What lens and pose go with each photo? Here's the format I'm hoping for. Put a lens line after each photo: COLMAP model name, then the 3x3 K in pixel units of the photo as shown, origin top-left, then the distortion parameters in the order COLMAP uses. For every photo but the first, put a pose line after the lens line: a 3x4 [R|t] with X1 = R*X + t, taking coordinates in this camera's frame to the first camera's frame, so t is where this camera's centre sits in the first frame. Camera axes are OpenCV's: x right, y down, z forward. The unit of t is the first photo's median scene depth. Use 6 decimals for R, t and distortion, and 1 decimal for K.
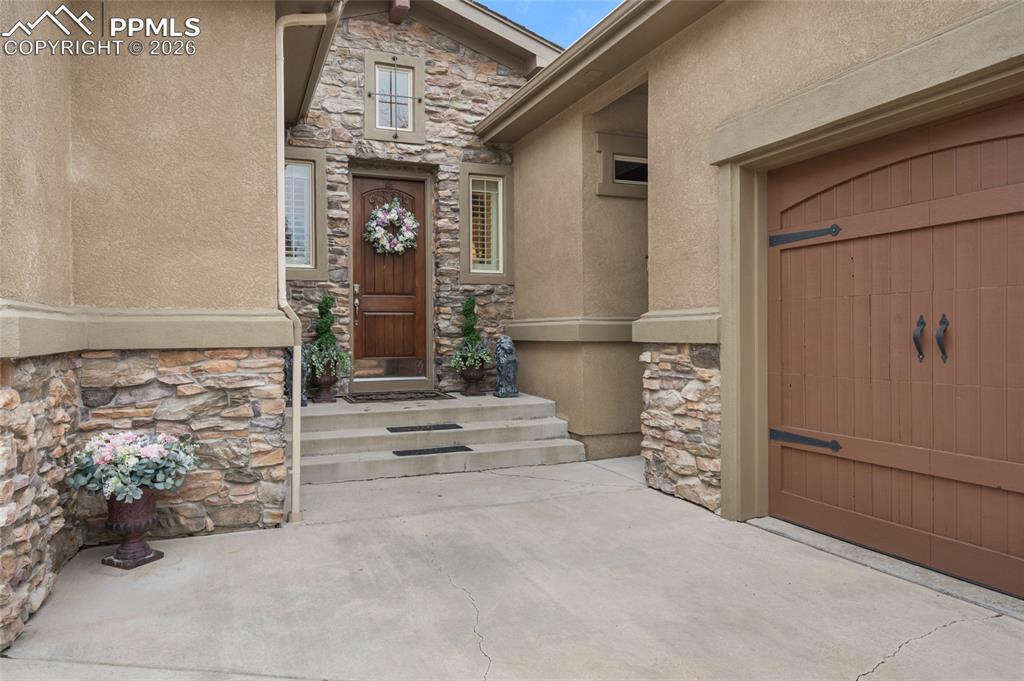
lens RADIAL K [[657.0, 0, 504.8], [0, 657.0, 336.8], [0, 0, 1]] dist [-0.036883, -0.000881]
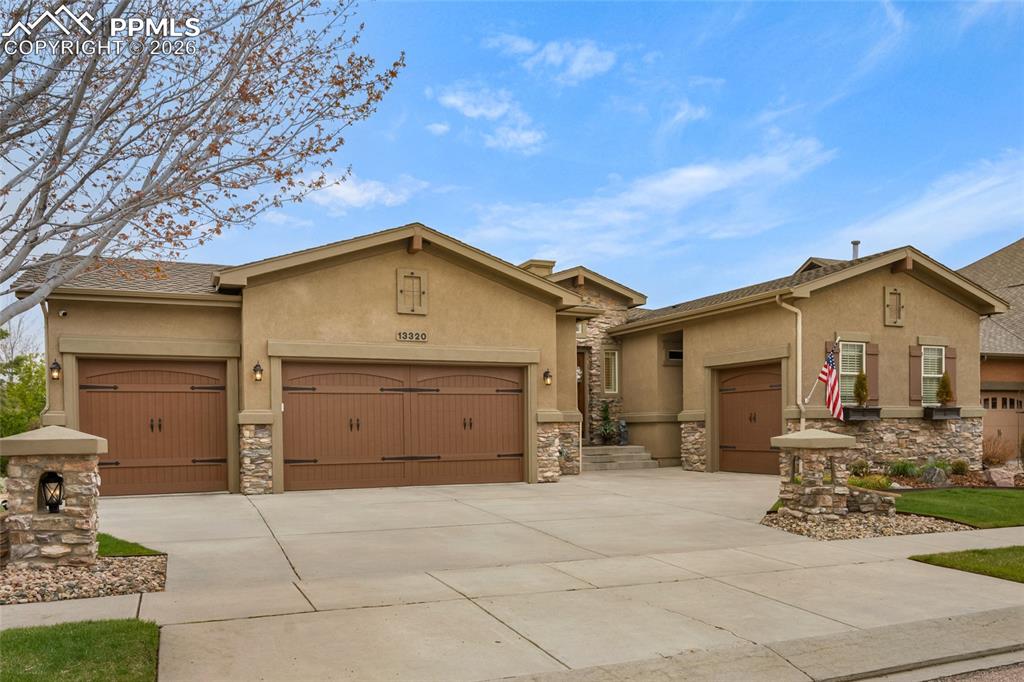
lens RADIAL K [[688.8, 0, 537.6], [0, 688.8, 436.0], [0, 0, 1]] dist [-0.006153, 0.000005]
pose [[0.999774, -0.005519, 0.020524, -0.401314], [0.005337, 0.999946, 0.008876, 0.035490], [-0.020571, -0.008764, 0.999750, -1.671483]]
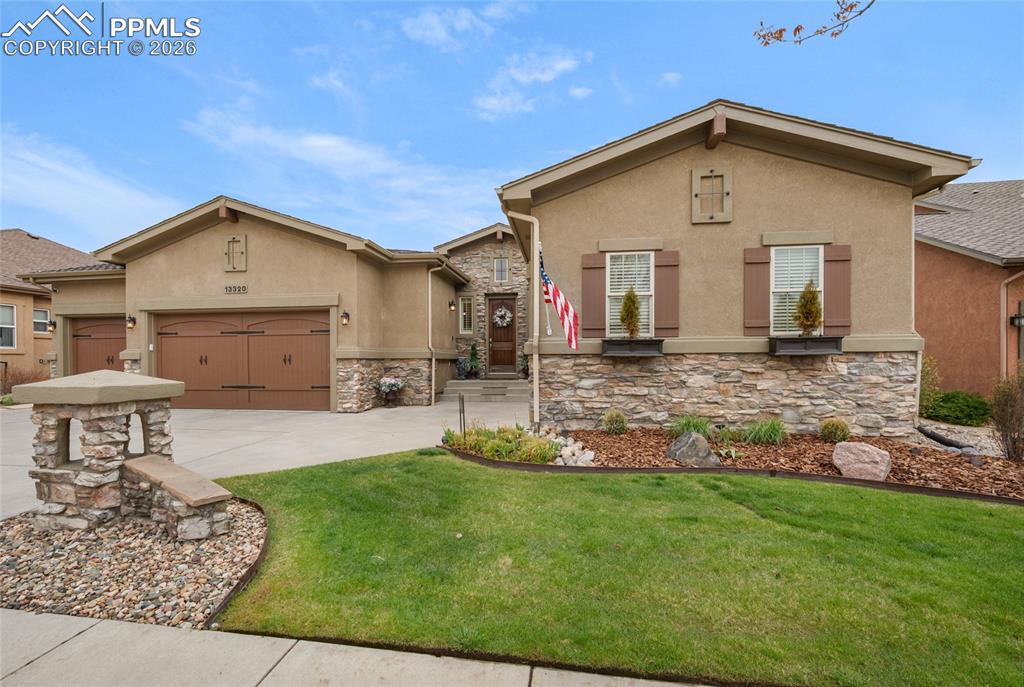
lens RADIAL K [[414.5, 0, 512.1], [0, 414.5, 364.2], [0, 0, 1]] dist [-0.002593, 0.000229]
pose [[0.880168, 0.003194, -0.474652, 0.790776], [-0.002071, 0.999994, 0.002888, 0.026746], [0.474658, -0.001559, 0.880169, -0.571557]]
